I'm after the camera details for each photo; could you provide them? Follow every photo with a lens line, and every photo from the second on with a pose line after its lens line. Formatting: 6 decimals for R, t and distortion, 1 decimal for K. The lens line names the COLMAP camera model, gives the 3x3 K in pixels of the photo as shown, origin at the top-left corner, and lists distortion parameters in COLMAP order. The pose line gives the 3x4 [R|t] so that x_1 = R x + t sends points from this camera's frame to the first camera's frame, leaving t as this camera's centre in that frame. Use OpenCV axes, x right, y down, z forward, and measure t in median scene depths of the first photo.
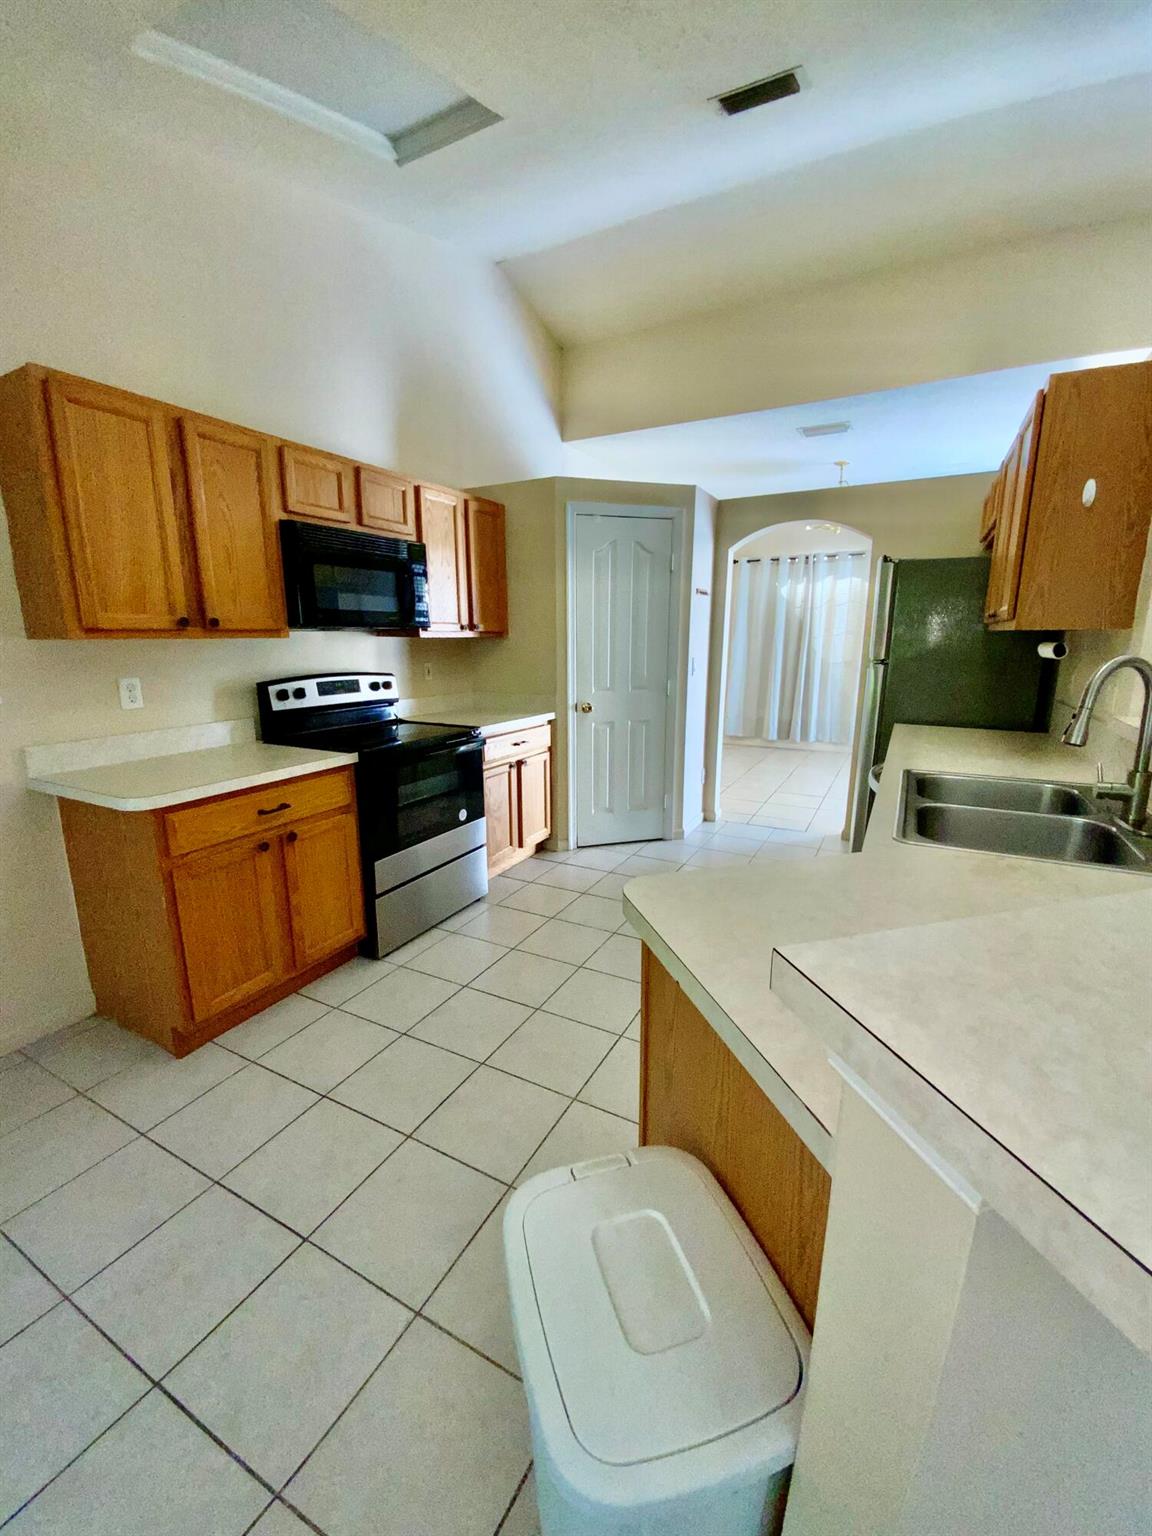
lens RADIAL K [[625.7, 0, 575.7], [0, 625.7, 771.5], [0, 0, 1]] dist [0.001683, -0.000110]
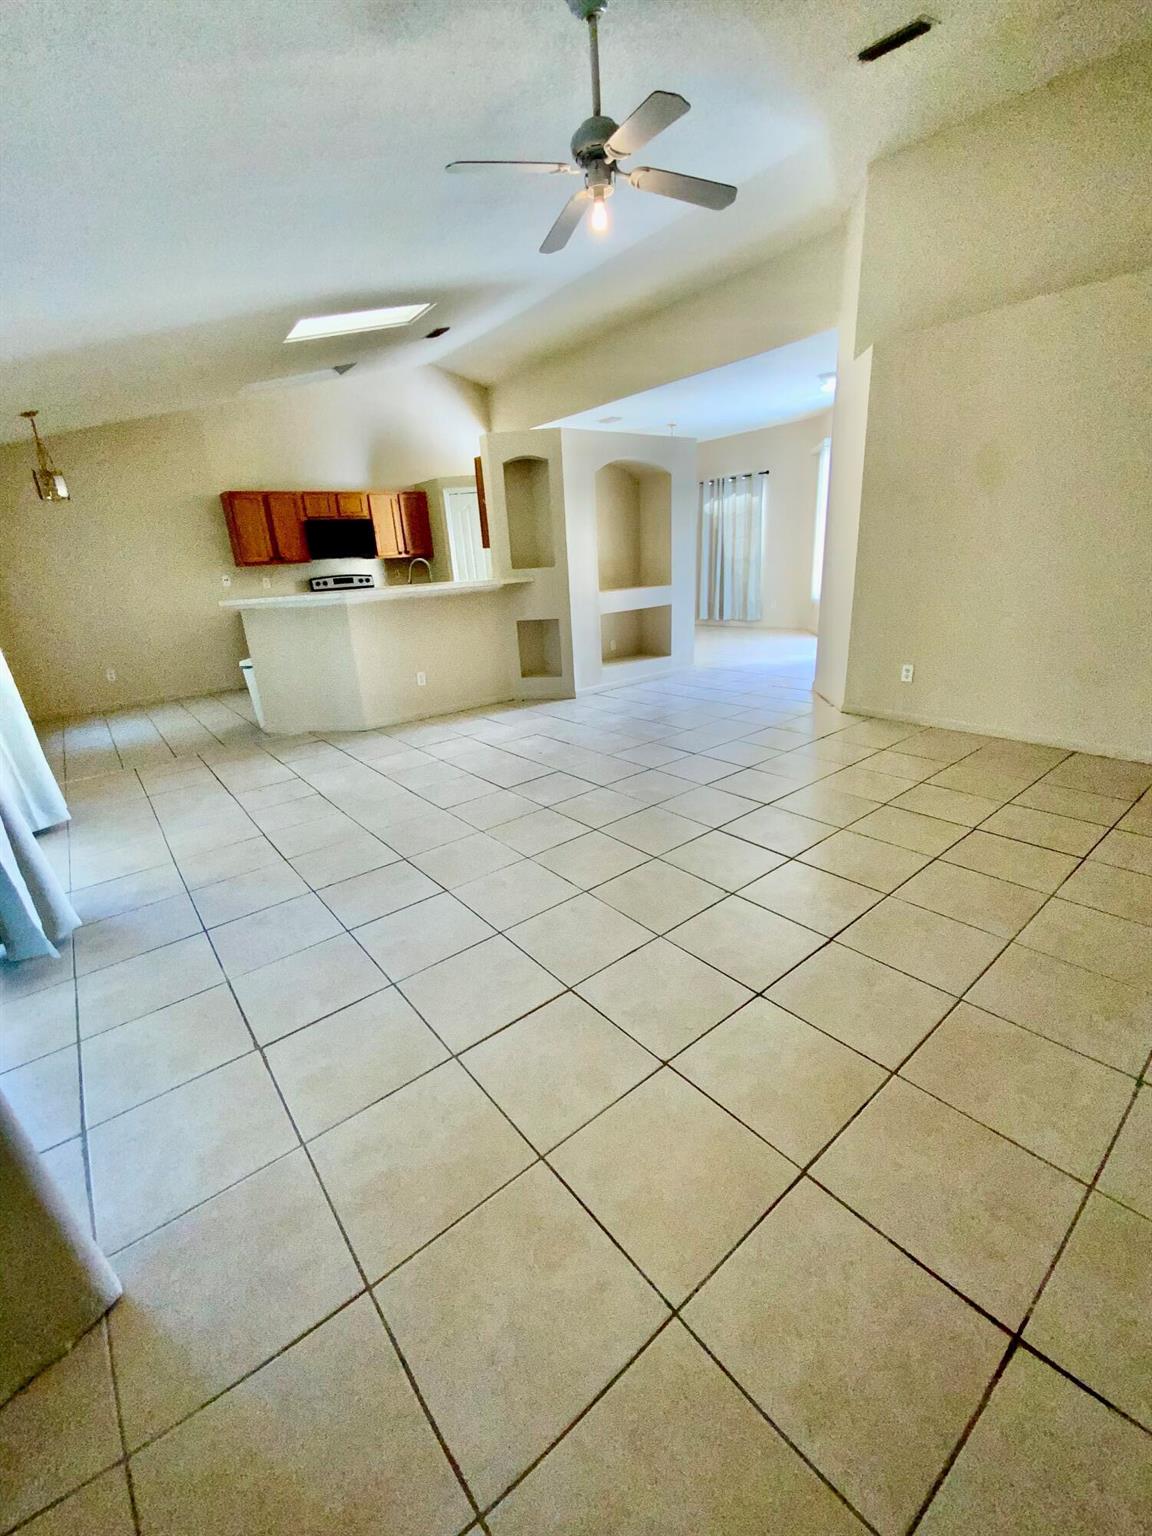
lens RADIAL K [[625.7, 0, 575.0], [0, 625.7, 771.0], [0, 0, 1]] dist [0.001683, -0.000110]
pose [[0.916662, 0.085415, -0.390429, 1.462567], [-0.032563, 0.989609, 0.140046, 0.229960], [0.398335, -0.115661, 0.909919, -0.975465]]
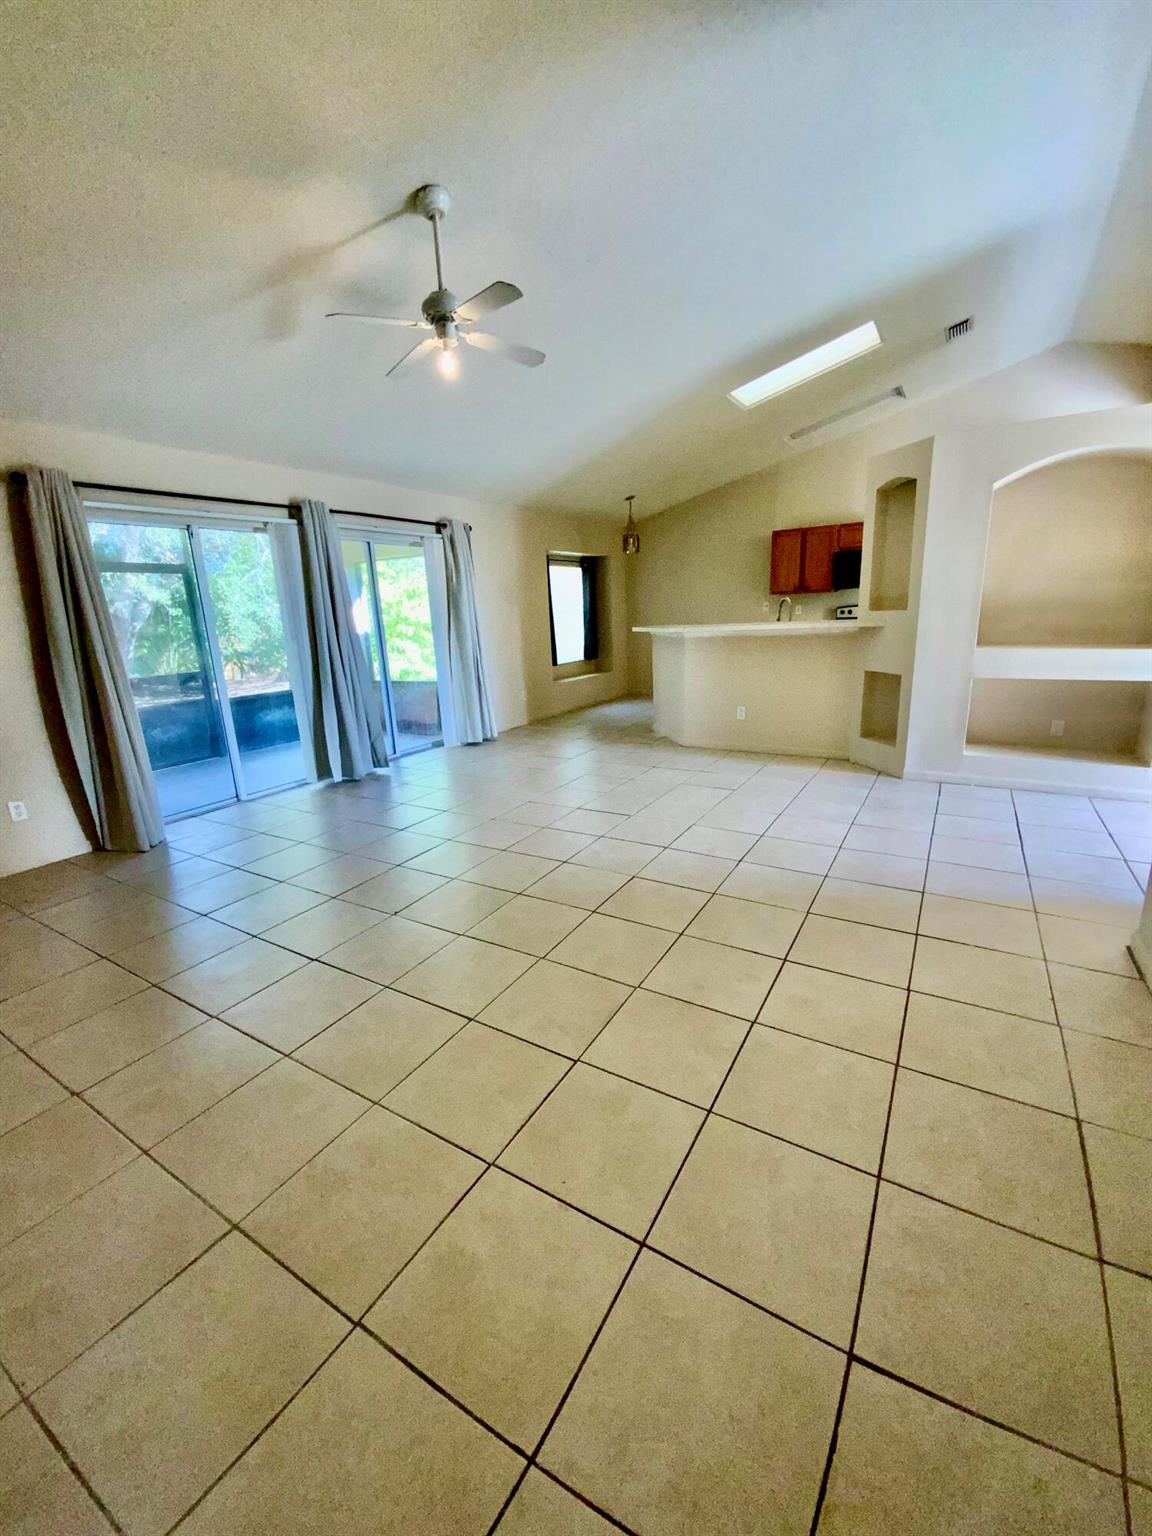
lens RADIAL K [[625.7, 0, 566.4], [0, 625.7, 773.9], [0, 0, 1]] dist [0.001683, -0.000110]
pose [[-0.066367, 0.259911, -0.963349, 2.128835], [-0.166551, 0.949047, 0.267526, 0.017022], [0.983797, 0.178202, -0.019697, -0.015617]]
